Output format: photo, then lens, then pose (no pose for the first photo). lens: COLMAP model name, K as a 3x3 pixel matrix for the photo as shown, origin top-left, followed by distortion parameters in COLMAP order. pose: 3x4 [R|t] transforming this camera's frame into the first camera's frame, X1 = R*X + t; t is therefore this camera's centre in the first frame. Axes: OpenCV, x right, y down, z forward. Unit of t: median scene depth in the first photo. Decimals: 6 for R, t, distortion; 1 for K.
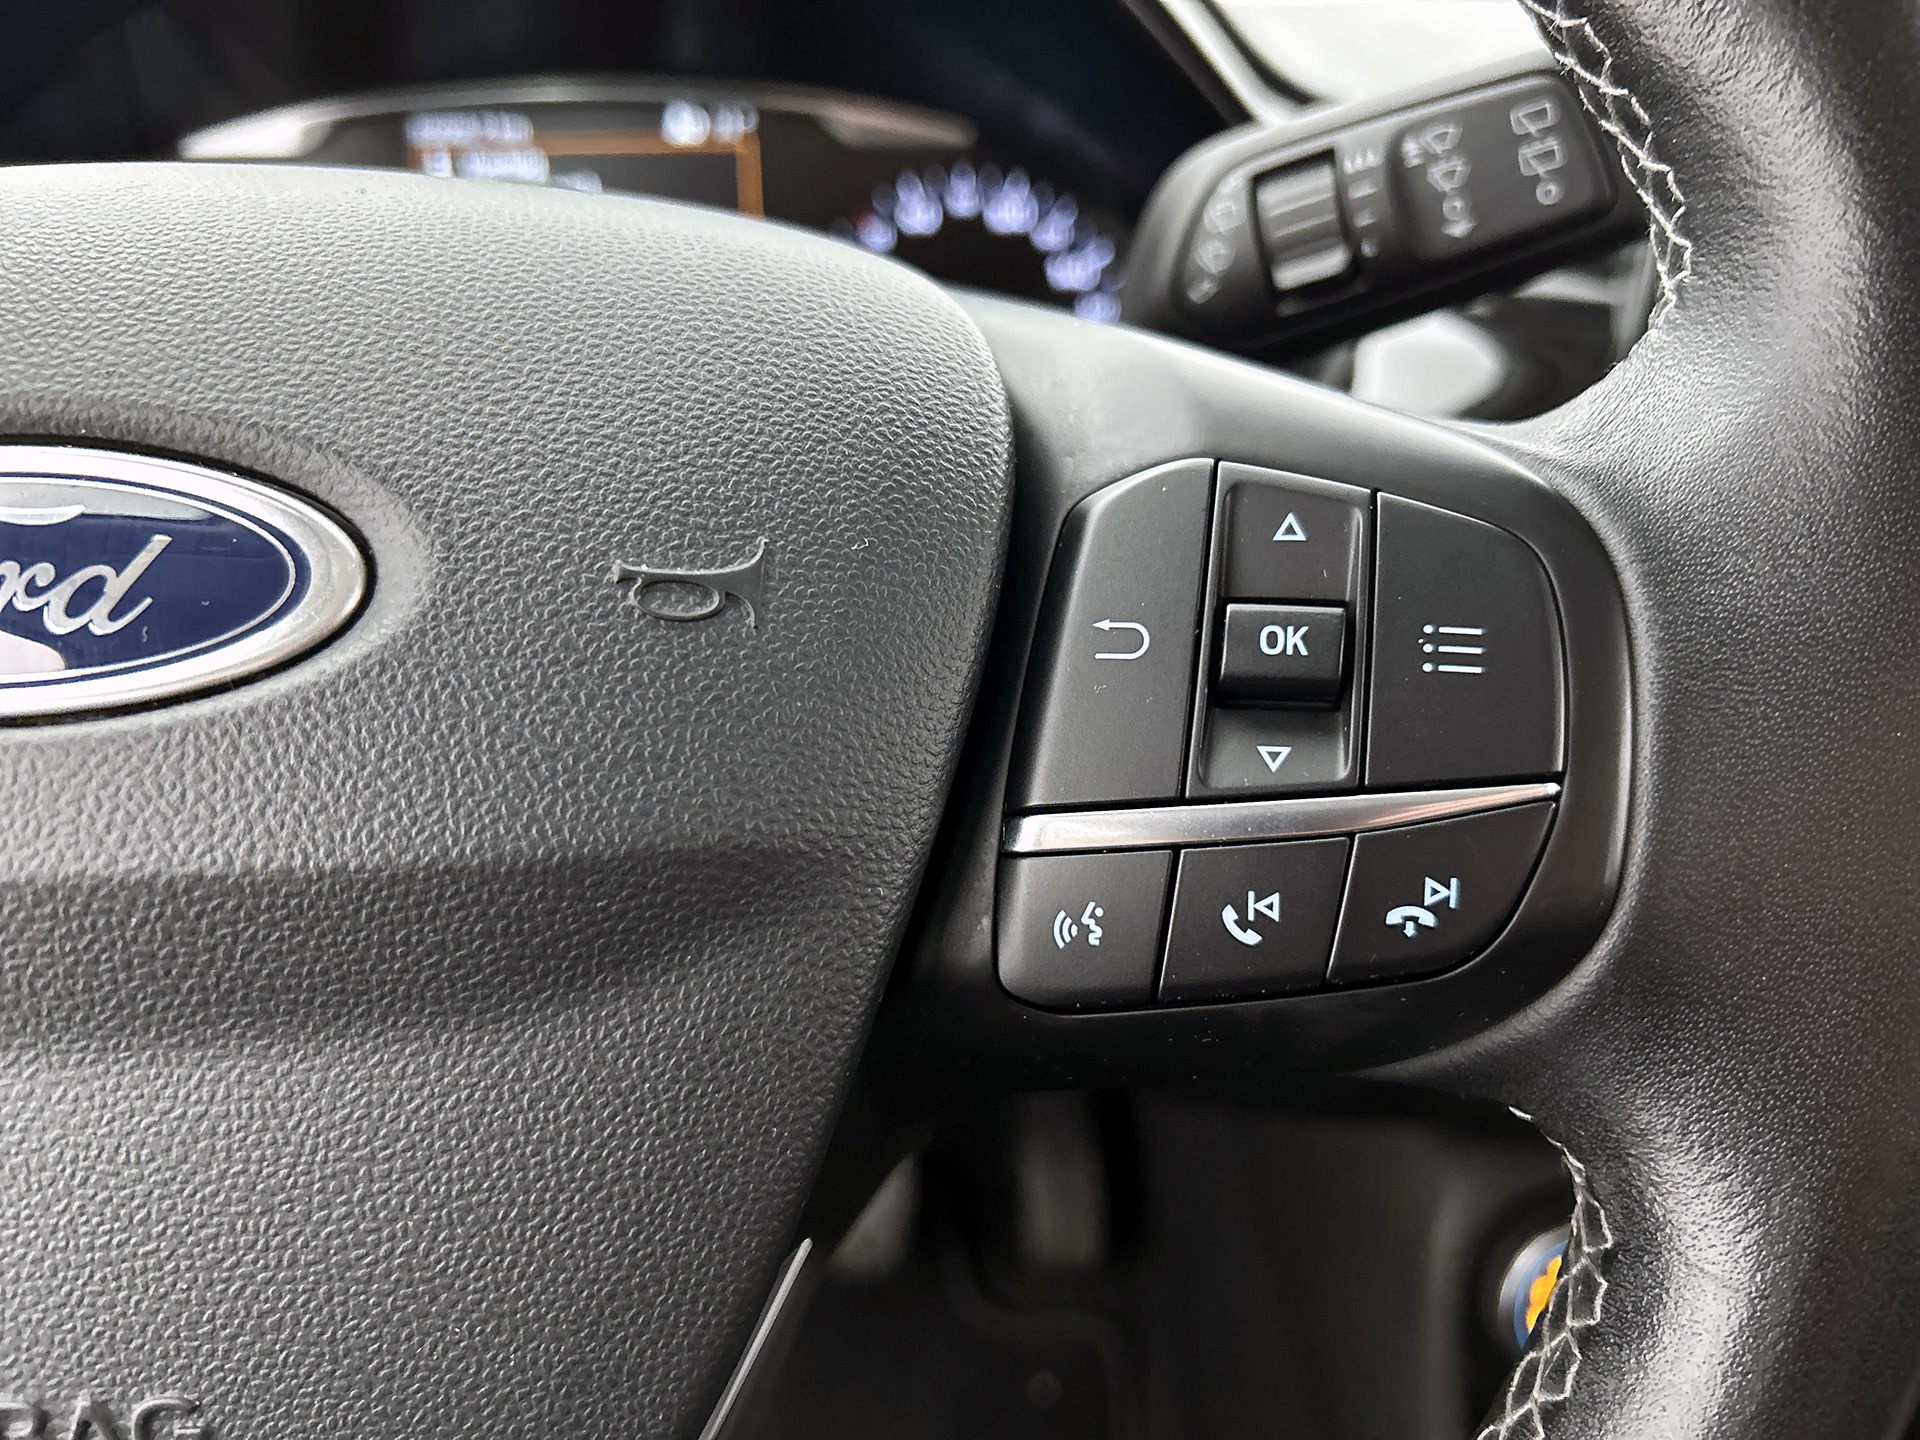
lens RADIAL K [[1512.4, 0, 960.0], [0, 1512.4, 720.0], [0, 0, 1]] dist [0.003135, -0.003282]
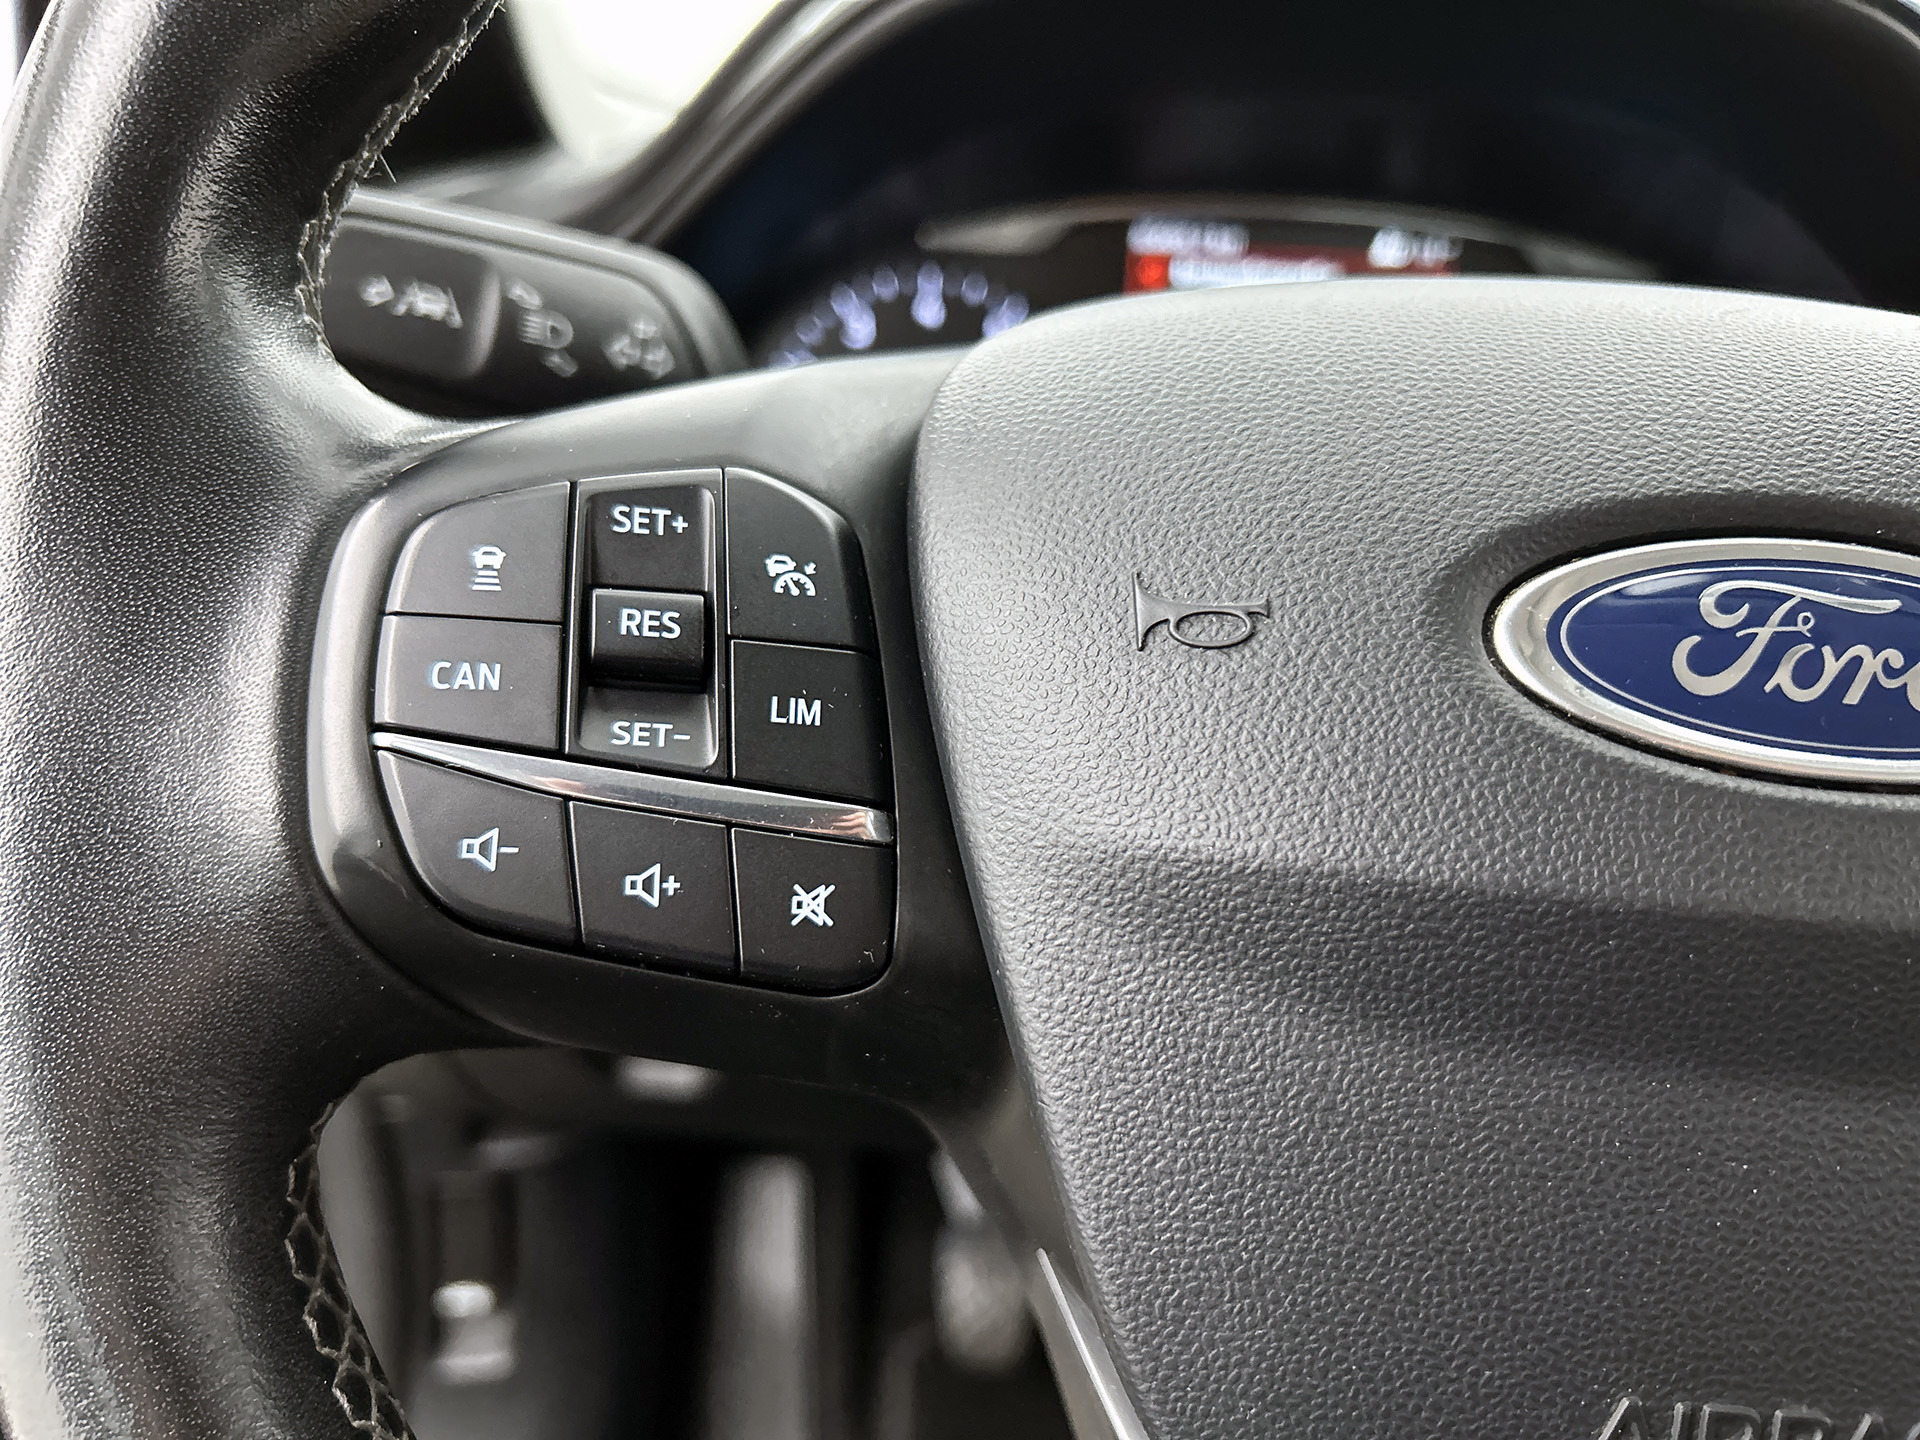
lens RADIAL K [[1512.4, 0, 960.0], [0, 1512.4, 720.0], [0, 0, 1]] dist [0.003135, -0.003282]
pose [[0.991996, 0.085951, -0.092500, -1.027453], [-0.091483, 0.994156, -0.057316, 0.065985], [0.087033, 0.065320, 0.994062, -0.145427]]
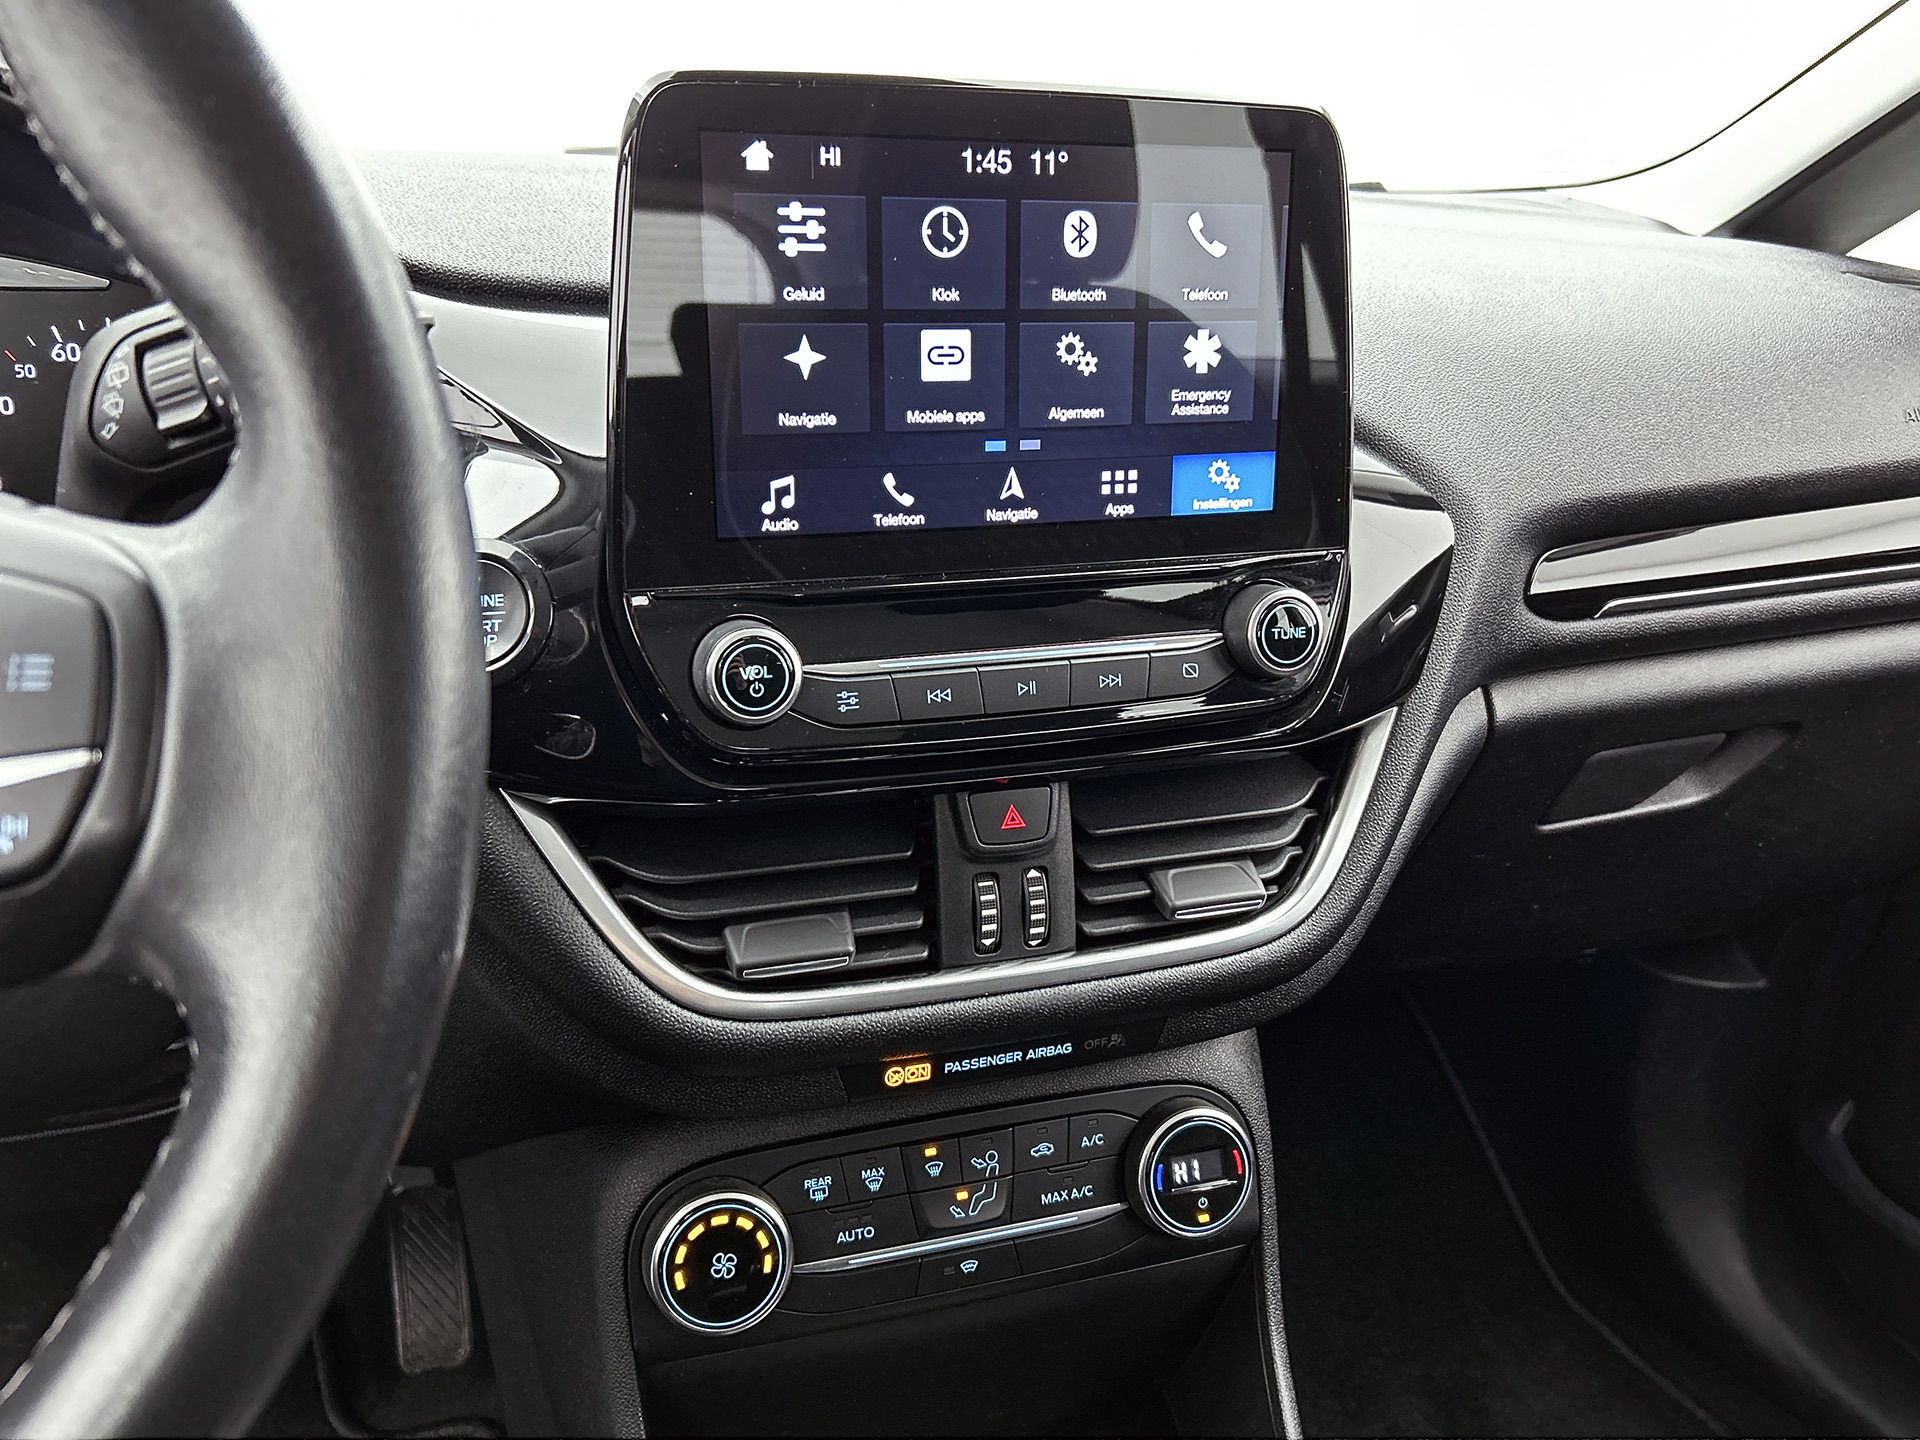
lens RADIAL K [[1598.8, 0, 969.9], [0, 1598.8, 716.8], [0, 0, 1]] dist [0.110639, -0.245422]
pose [[0.956582, -0.053953, 0.286426, 0.744607], [0.076879, 0.994622, -0.069402, 0.182459], [-0.281141, 0.088409, 0.955585, -0.823265]]
